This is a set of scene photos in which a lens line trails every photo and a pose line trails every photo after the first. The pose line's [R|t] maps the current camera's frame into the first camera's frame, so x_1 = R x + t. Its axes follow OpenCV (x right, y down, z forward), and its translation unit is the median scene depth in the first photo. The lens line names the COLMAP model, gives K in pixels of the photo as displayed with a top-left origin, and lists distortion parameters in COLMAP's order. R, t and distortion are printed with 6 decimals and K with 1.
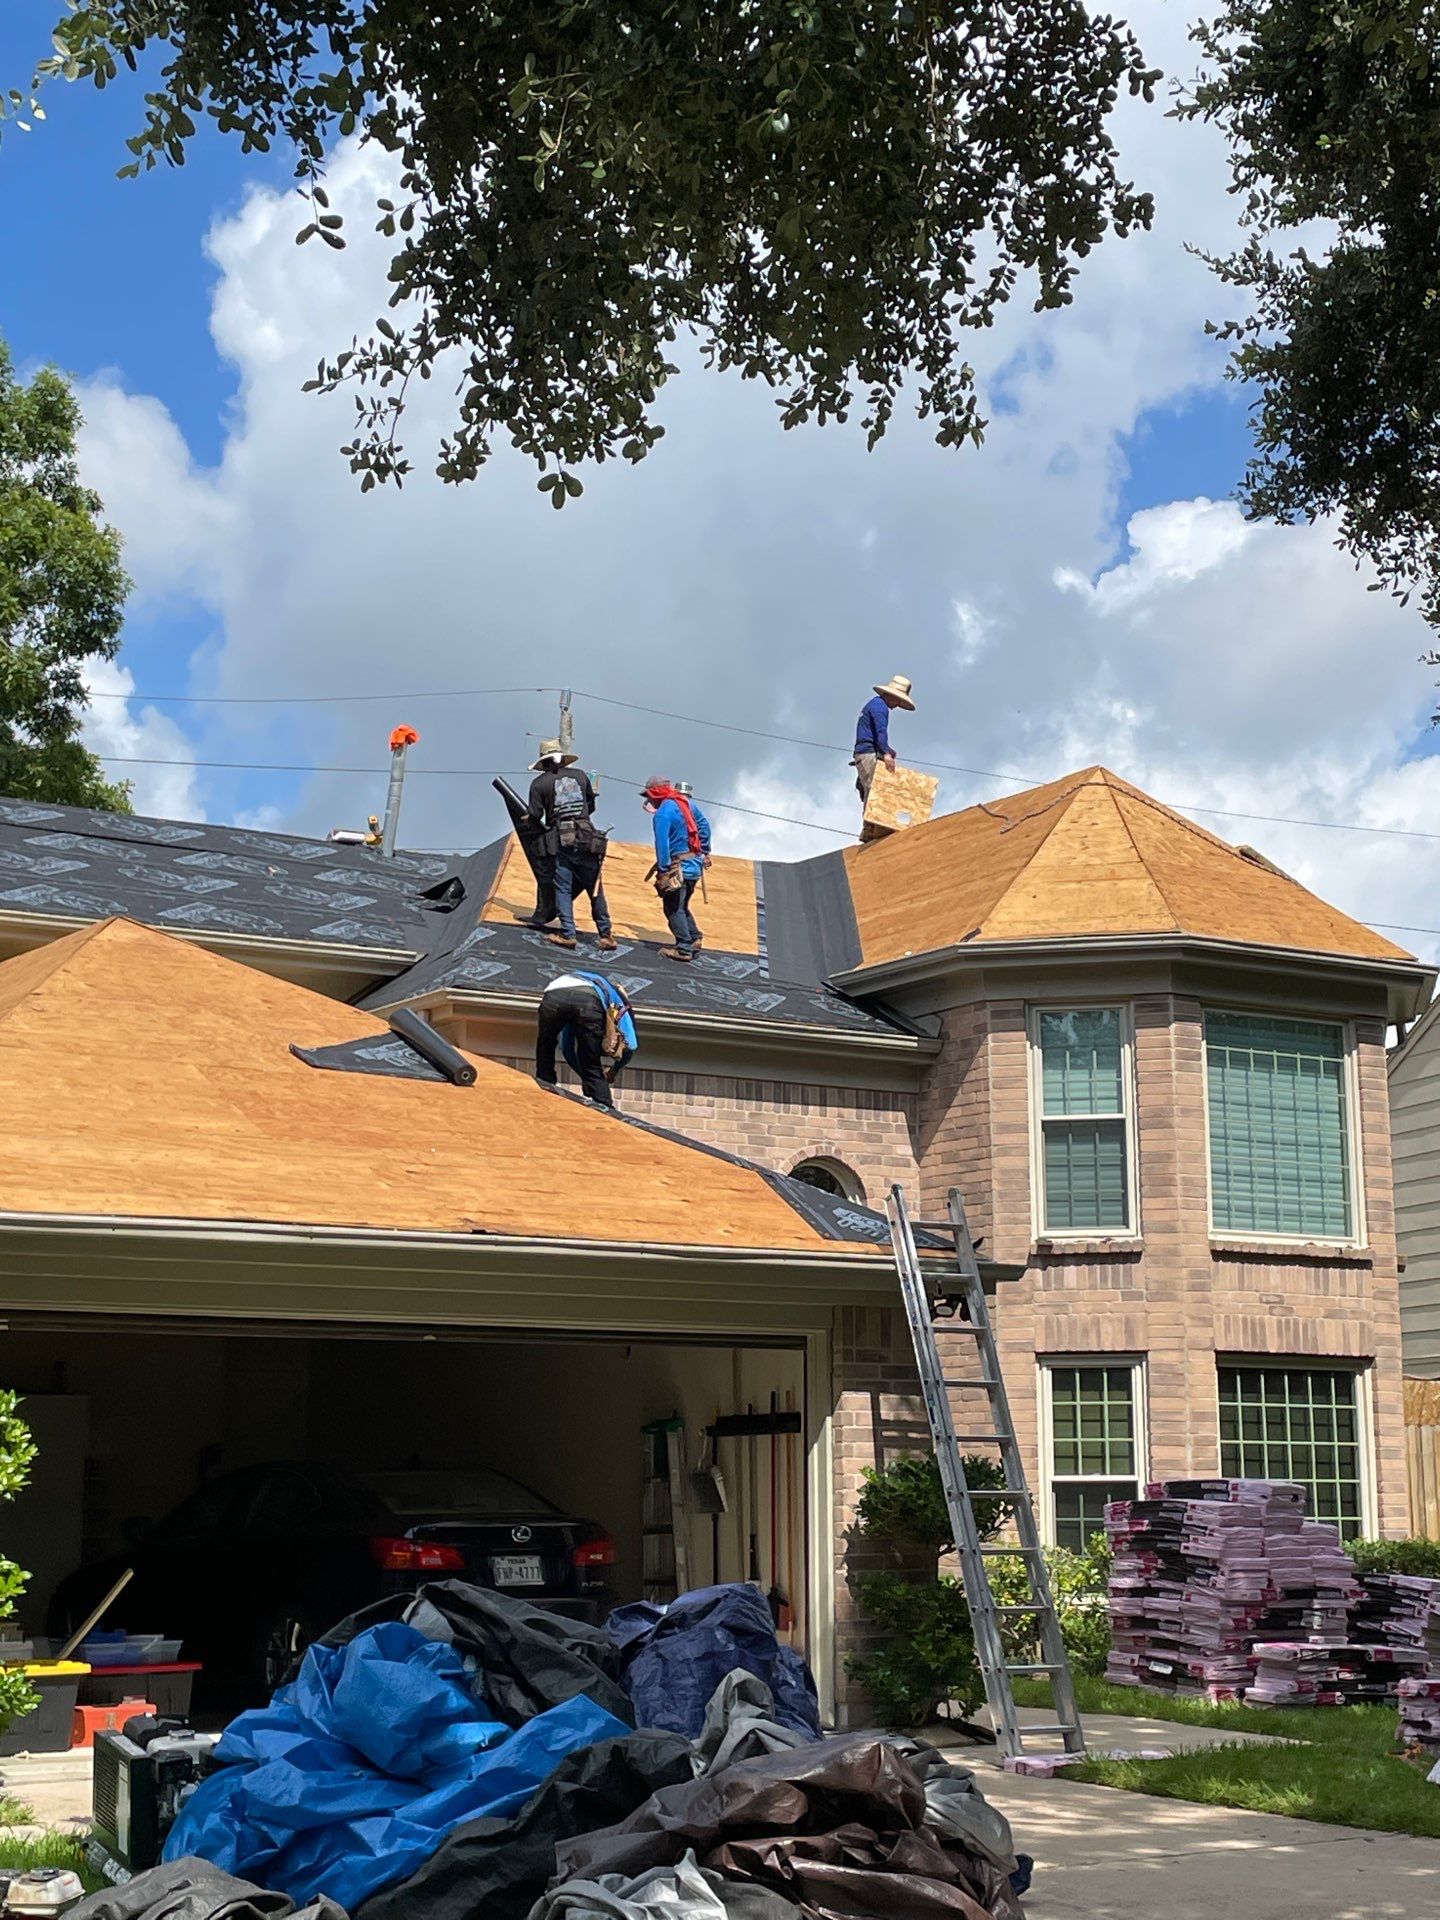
lens RADIAL K [[2938.0, 0, 718.8], [0, 2938.0, 969.1], [0, 0, 1]] dist [0.096435, 0.000000]
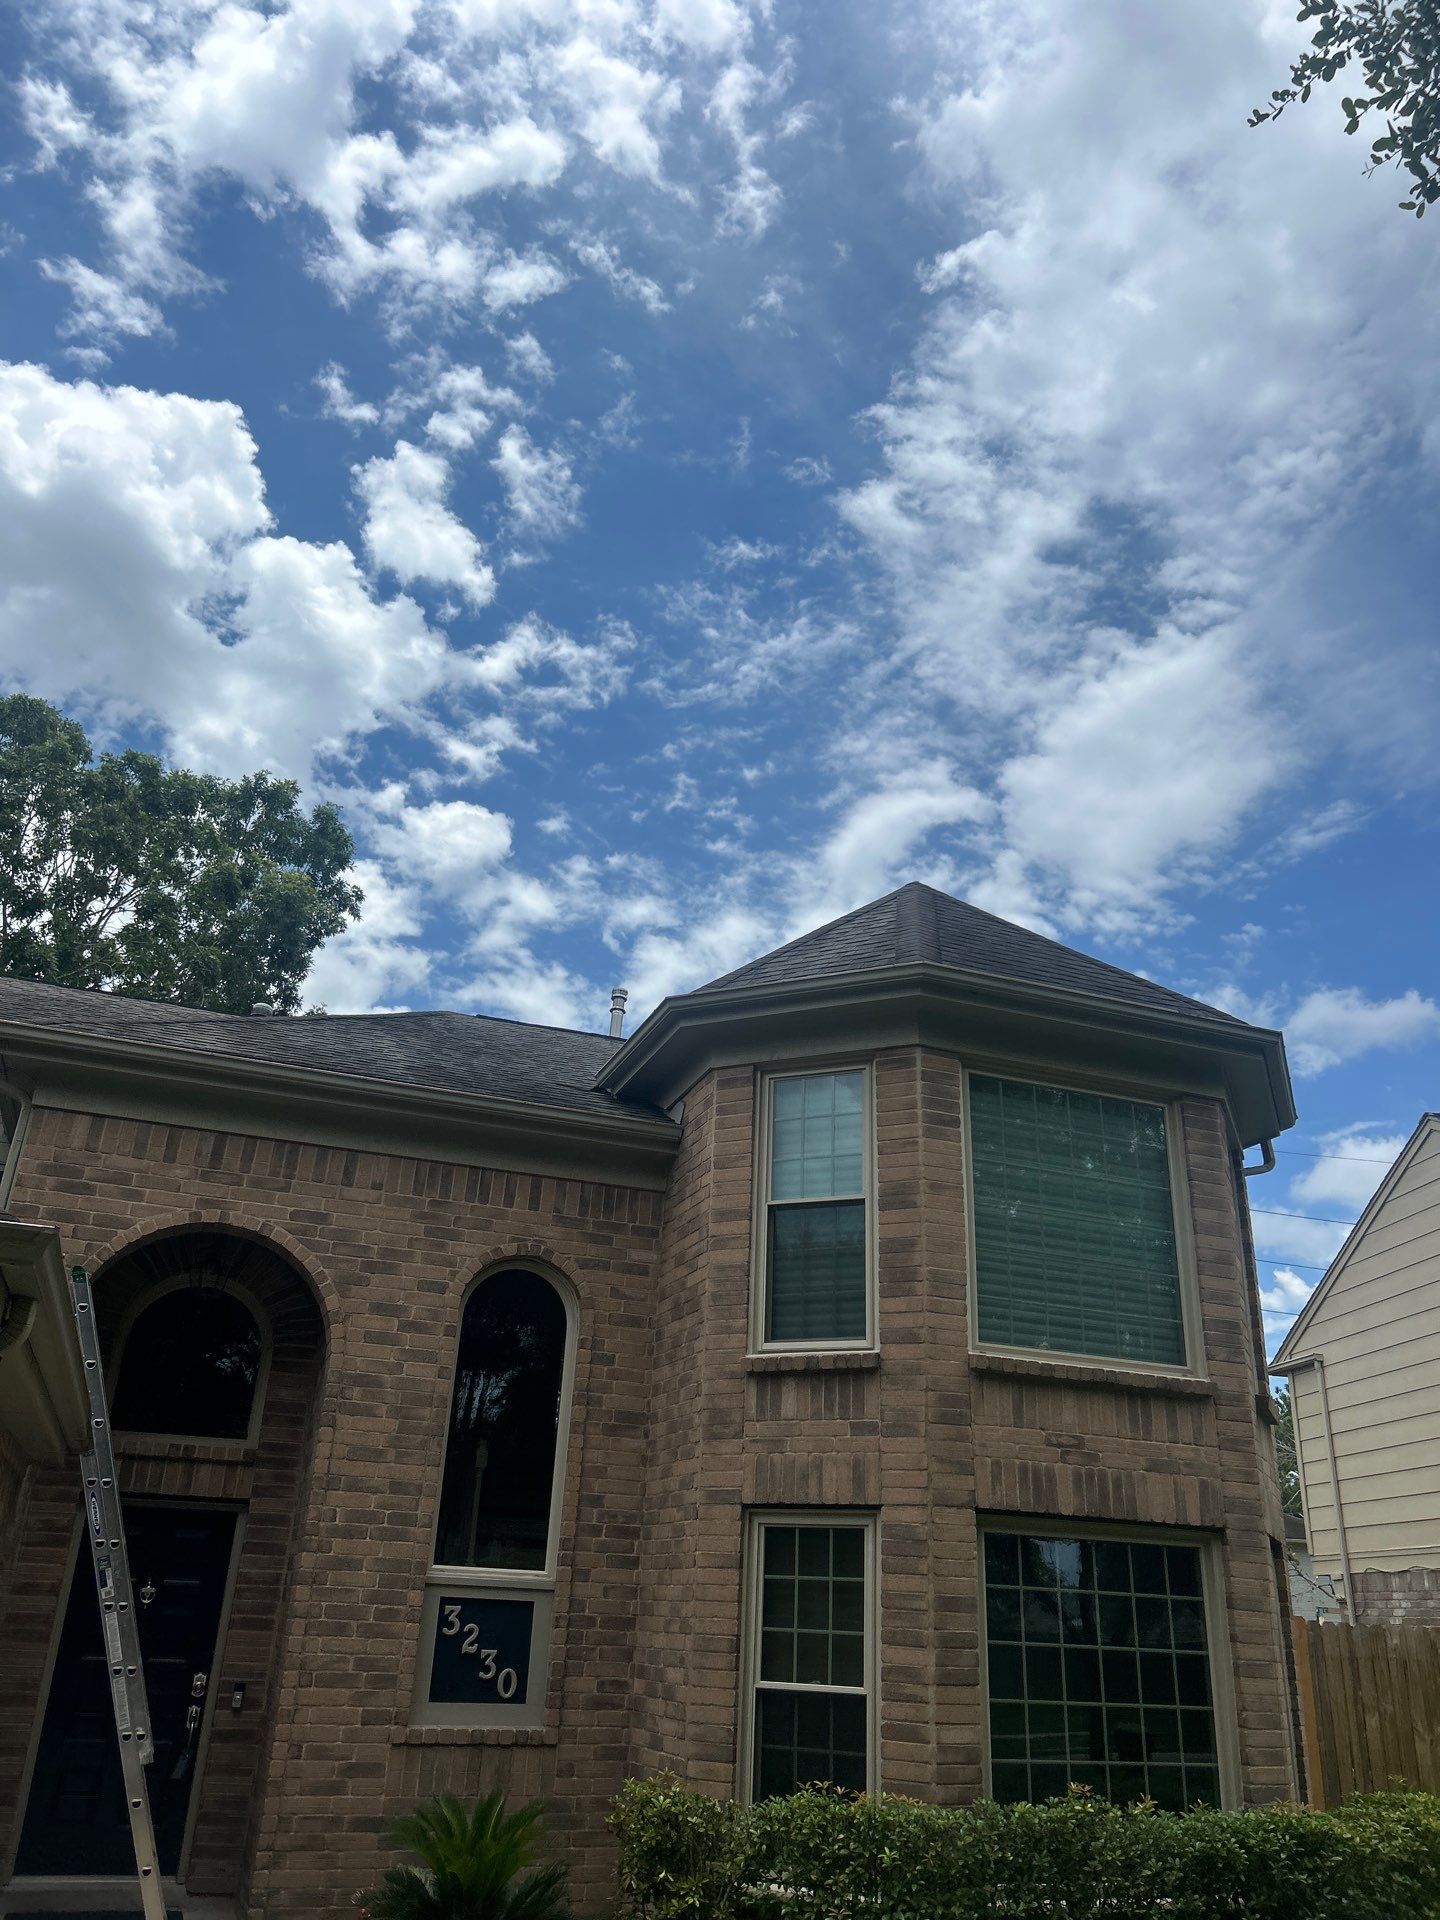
lens RADIAL K [[1446.3, 0, 722.4], [0, 1446.3, 977.9], [0, 0, 1]] dist [0.035693, -0.025875]
pose [[0.976060, -0.044944, -0.212806, 0.187835], [-0.006824, 0.971609, -0.236495, 0.085928], [0.217393, 0.232286, 0.948042, 0.605145]]
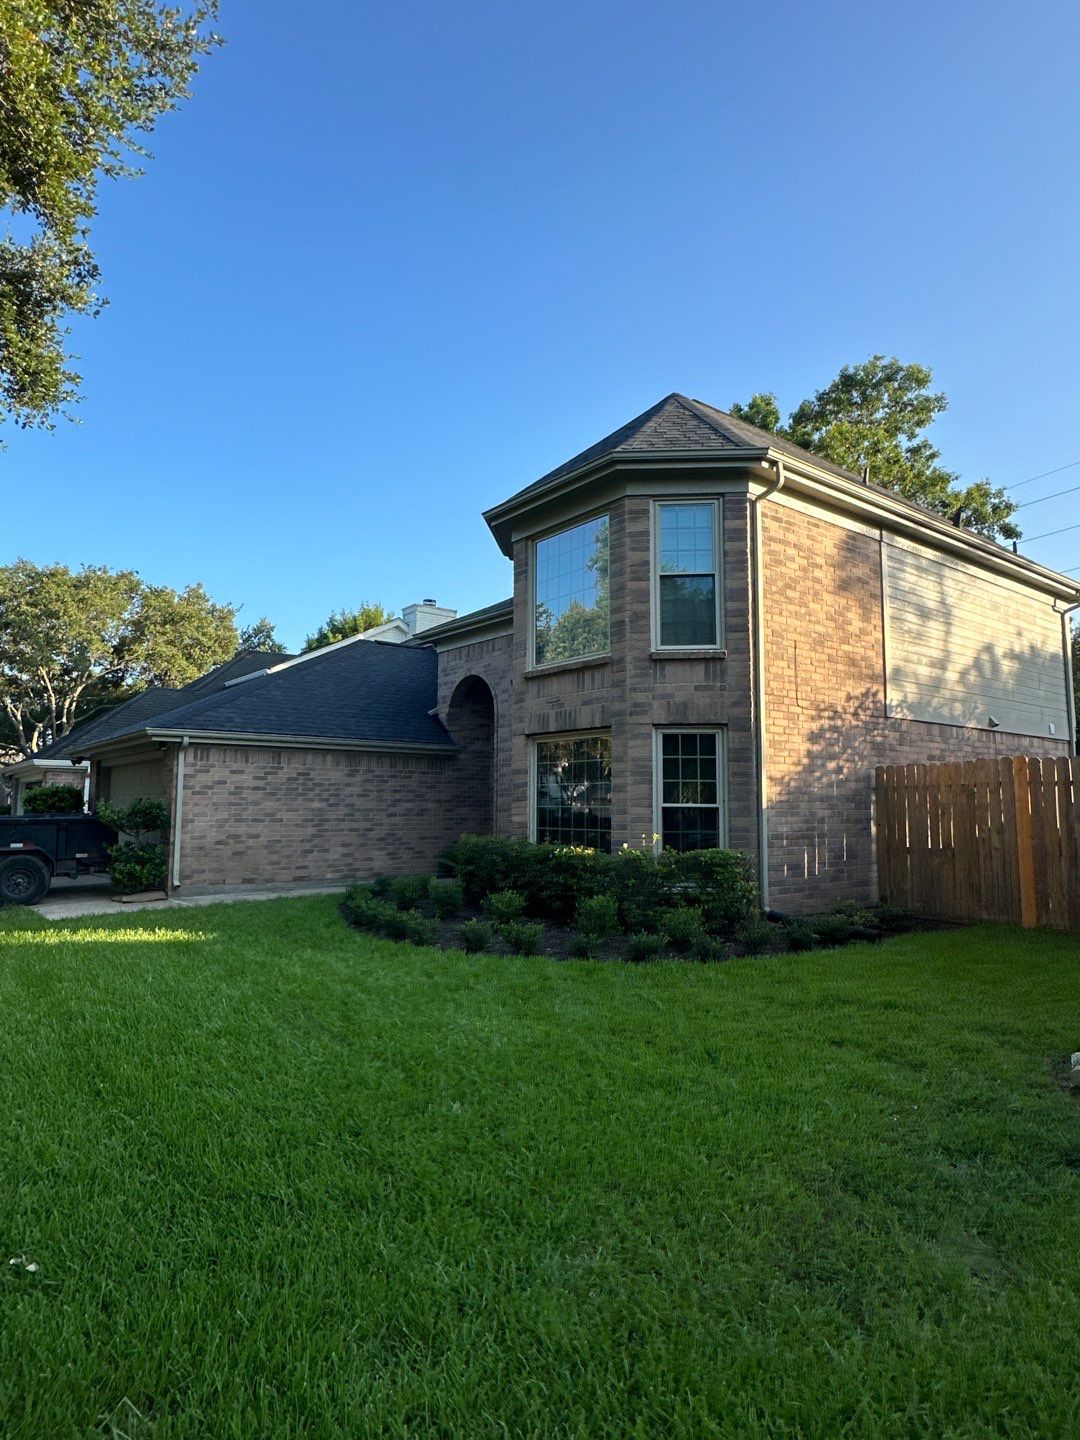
lens RADIAL K [[832.2, 0, 528.5], [0, 832.2, 719.2], [0, 0, 1]] dist [-0.004388, -0.000451]
pose [[0.074146, -0.096146, -0.992602, 0.655823], [0.177404, 0.980737, -0.081745, 0.159547], [0.981341, -0.170030, 0.089774, 0.950669]]
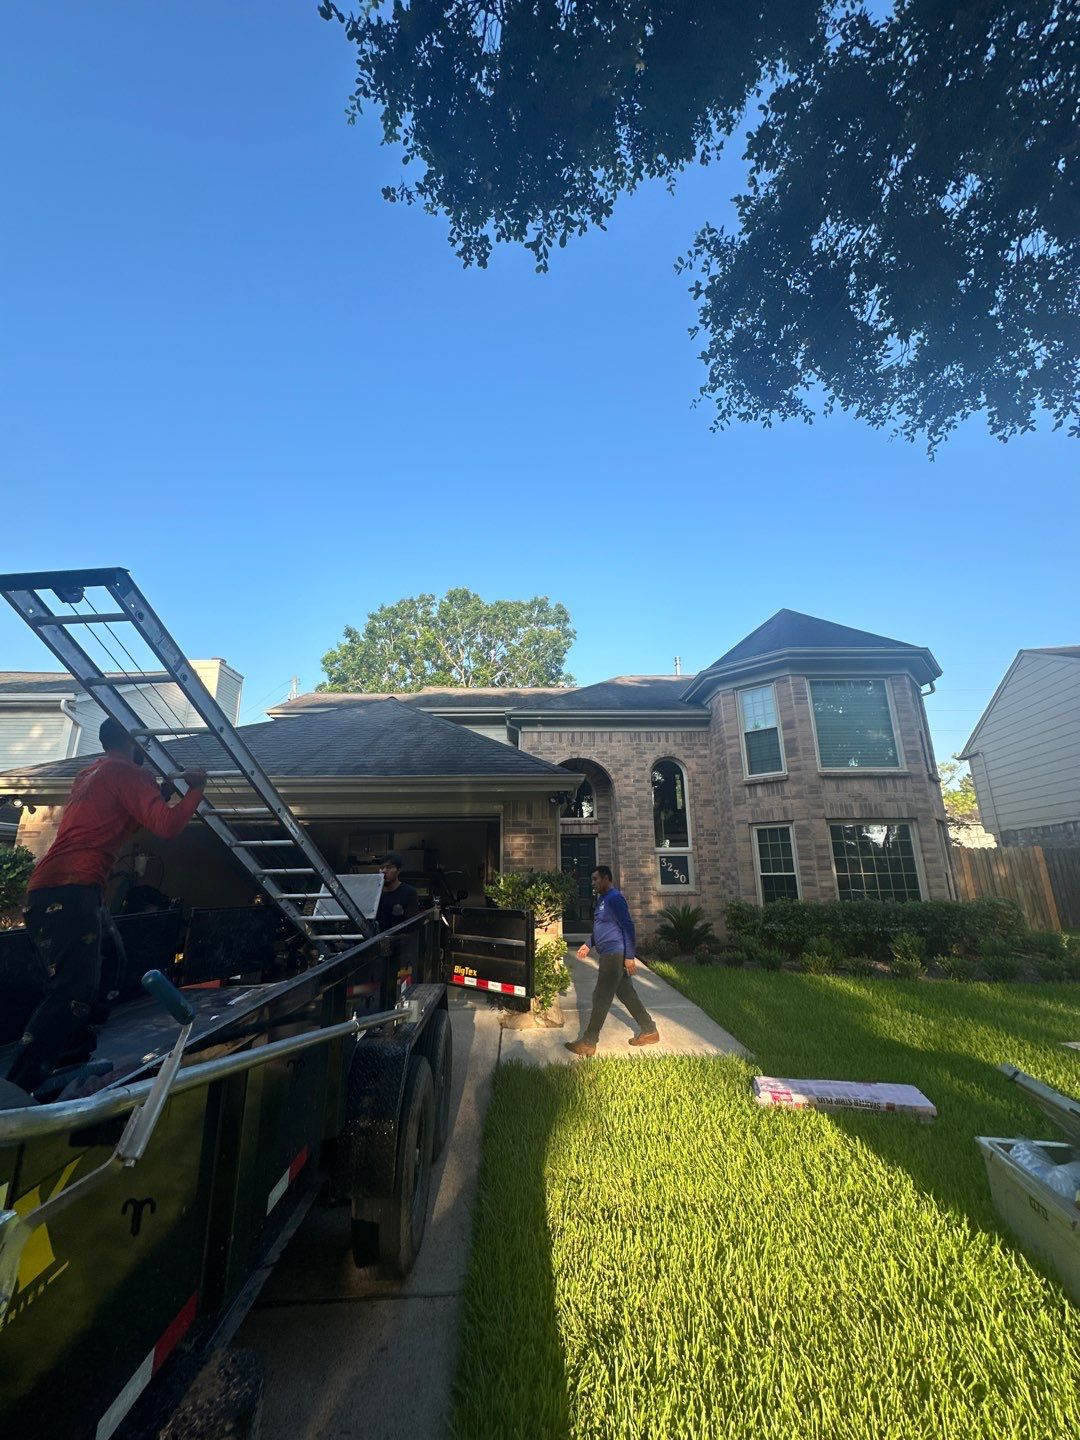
lens RADIAL K [[570.7, 0, 540.6], [0, 570.7, 720.9], [0, 0, 1]] dist [-0.002147, 0.000435]
pose [[0.855190, -0.139865, -0.499087, 0.209739], [0.100501, 0.989375, -0.105054, 0.076393], [0.508478, 0.039682, 0.860160, 0.484405]]
